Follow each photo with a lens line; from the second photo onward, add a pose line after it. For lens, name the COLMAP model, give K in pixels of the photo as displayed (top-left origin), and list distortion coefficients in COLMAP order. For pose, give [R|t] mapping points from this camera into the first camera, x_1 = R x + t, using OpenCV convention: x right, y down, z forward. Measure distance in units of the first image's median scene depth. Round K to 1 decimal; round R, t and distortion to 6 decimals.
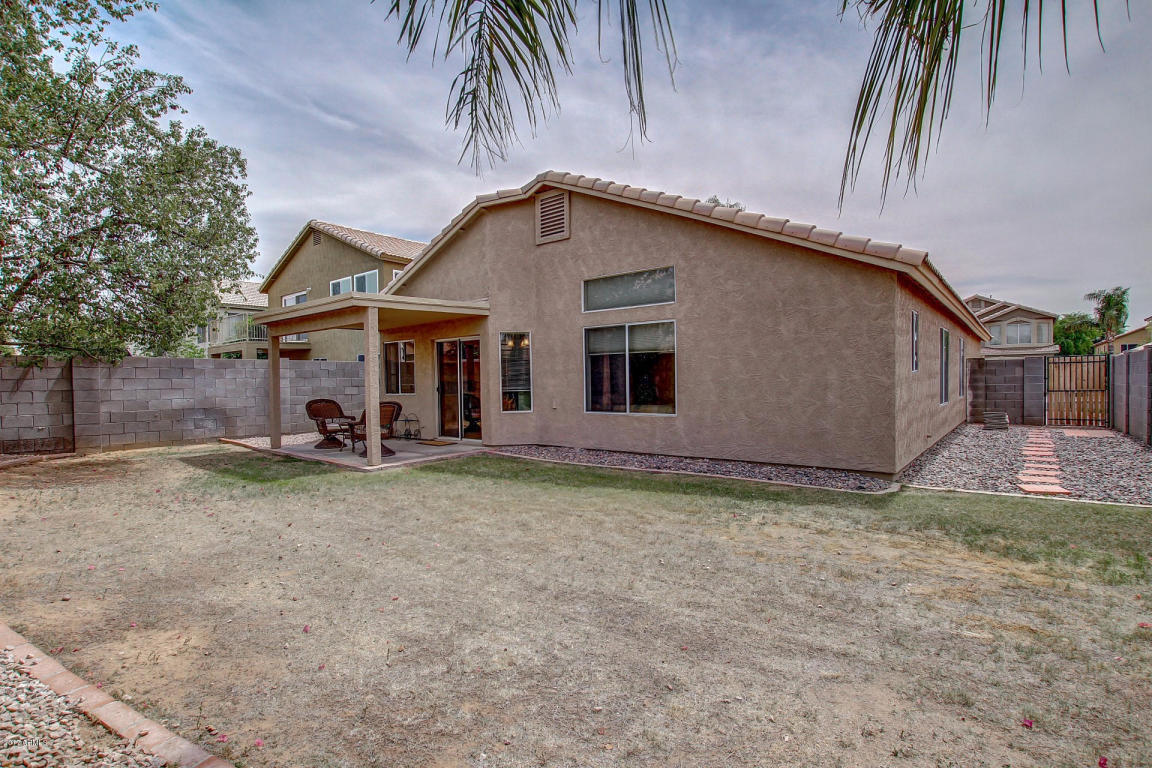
lens RADIAL K [[553.2, 0, 576.0], [0, 553.2, 387.4], [0, 0, 1]] dist [-0.024255, -0.000505]
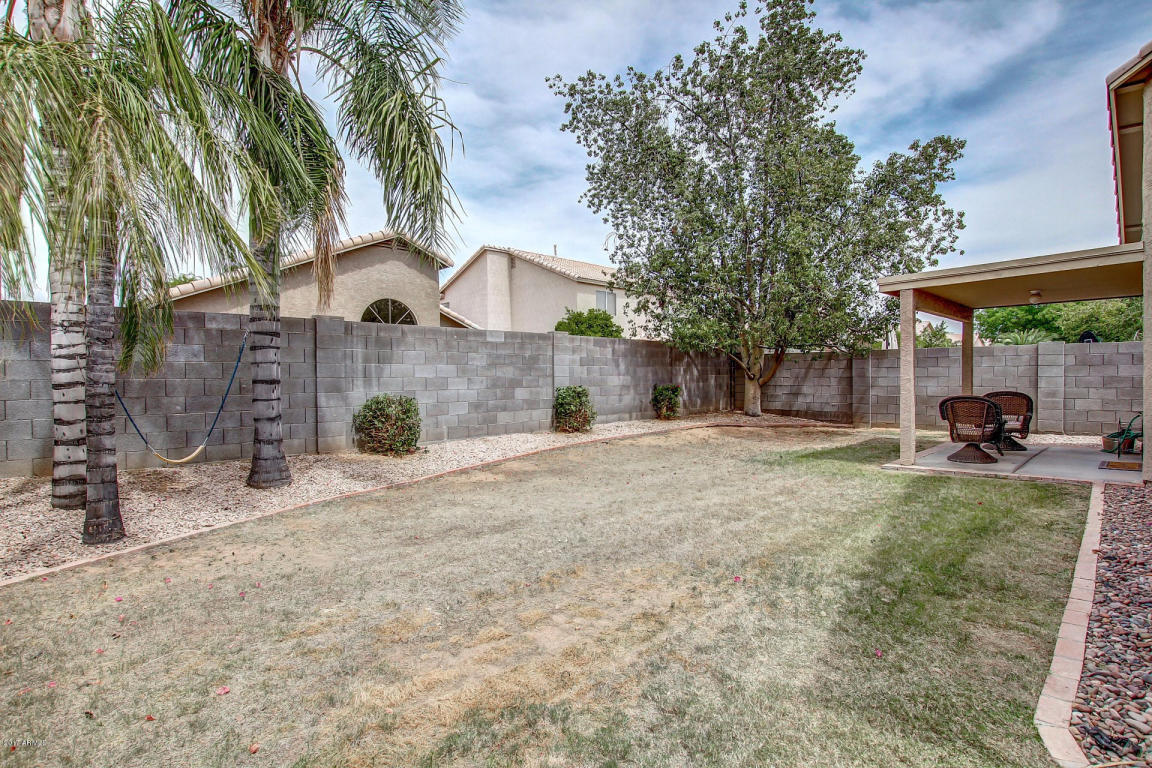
lens RADIAL K [[594.9, 0, 575.6], [0, 594.9, 383.0], [0, 0, 1]] dist [-0.002608, -0.000663]
pose [[-0.102708, 0.025774, -0.994378, 0.593406], [-0.002720, 0.999653, 0.026192, -0.016798], [0.994708, 0.005394, -0.102602, 0.506505]]
